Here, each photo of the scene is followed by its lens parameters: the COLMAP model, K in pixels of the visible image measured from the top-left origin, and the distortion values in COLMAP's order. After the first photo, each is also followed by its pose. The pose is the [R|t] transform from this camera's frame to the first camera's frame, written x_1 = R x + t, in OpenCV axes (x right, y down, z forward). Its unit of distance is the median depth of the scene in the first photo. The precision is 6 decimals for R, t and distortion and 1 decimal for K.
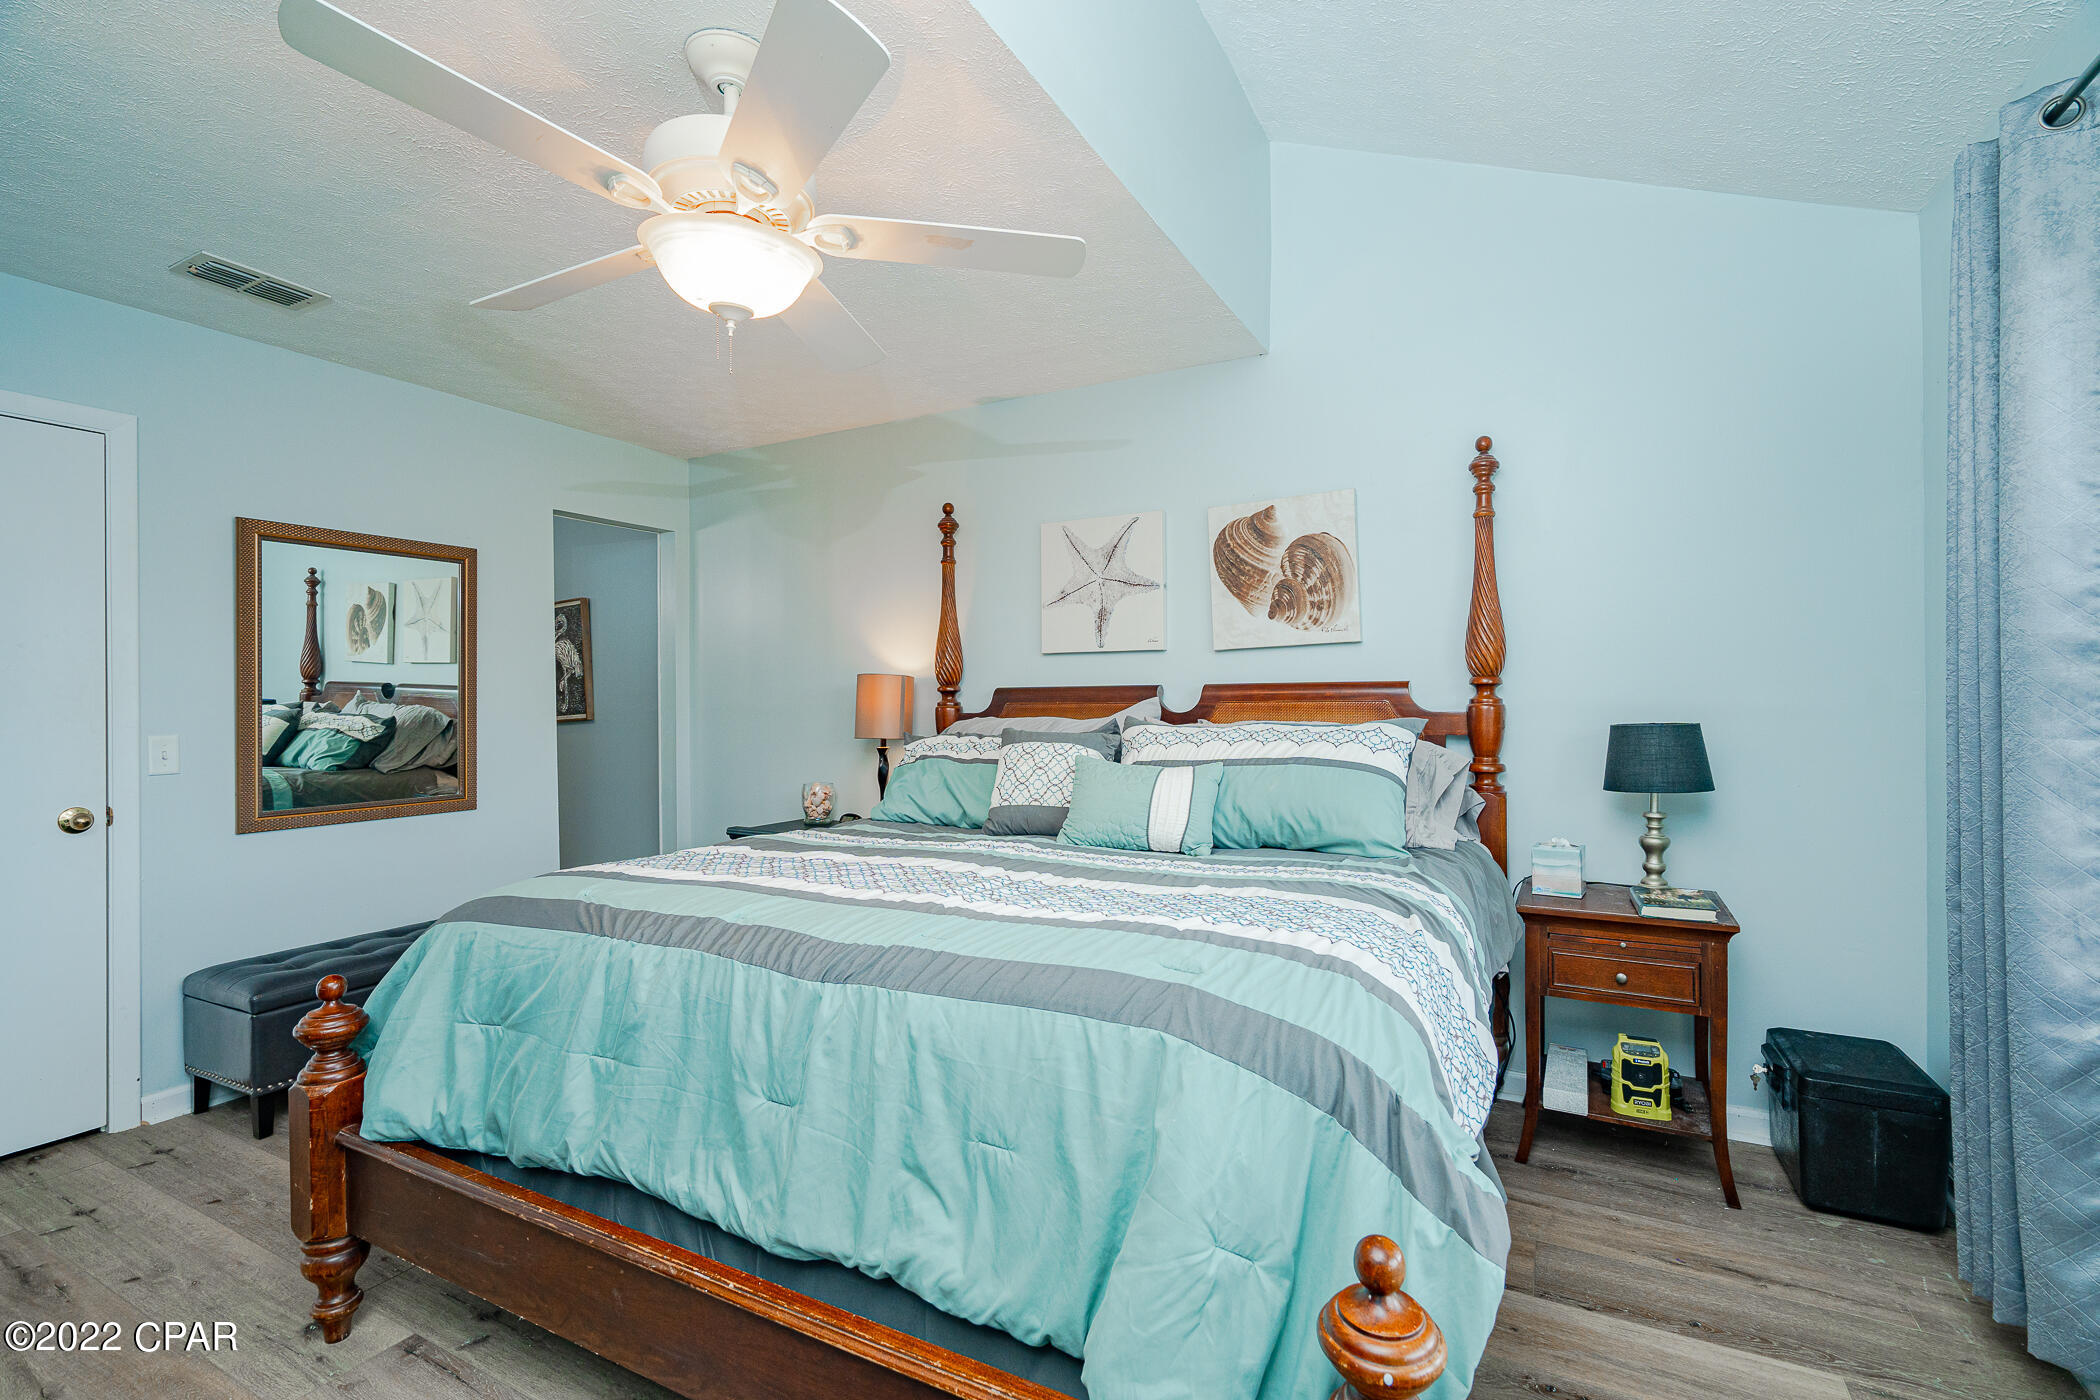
lens RADIAL K [[955.4, 0, 1062.6], [0, 955.4, 683.7], [0, 0, 1]] dist [0.004727, 0.000828]
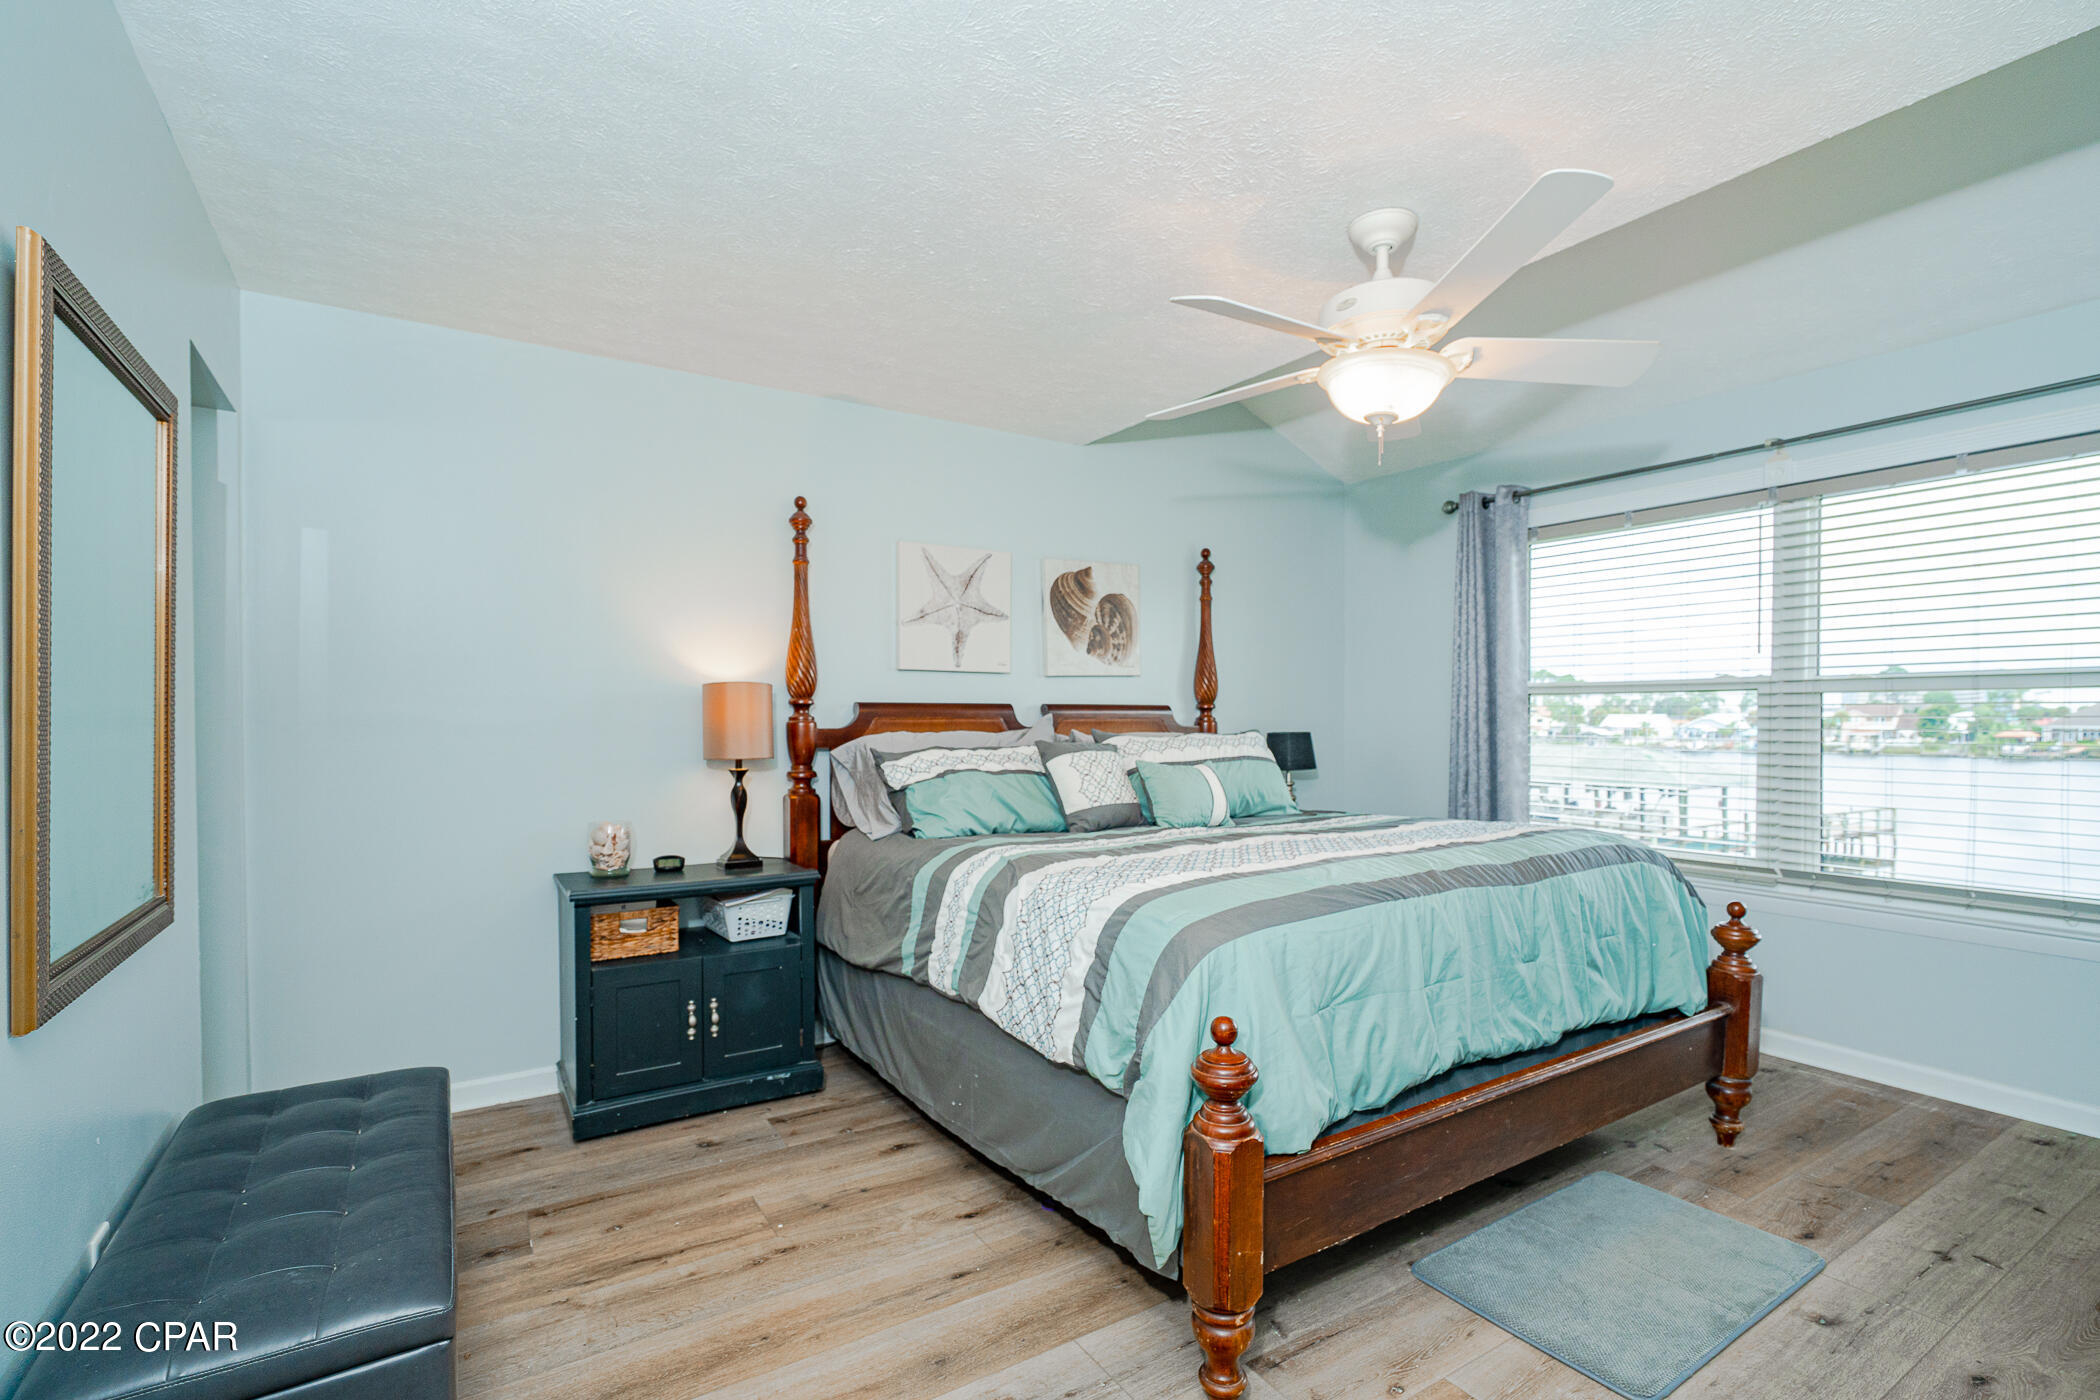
lens RADIAL K [[955.4, 0, 1044.9], [0, 955.4, 720.0], [0, 0, 1]] dist [0.004727, 0.000828]
pose [[0.502074, 0.012621, 0.864733, -0.918536], [-0.014159, 0.999879, -0.006373, 0.029442], [-0.864709, -0.009044, 0.502192, 0.402864]]
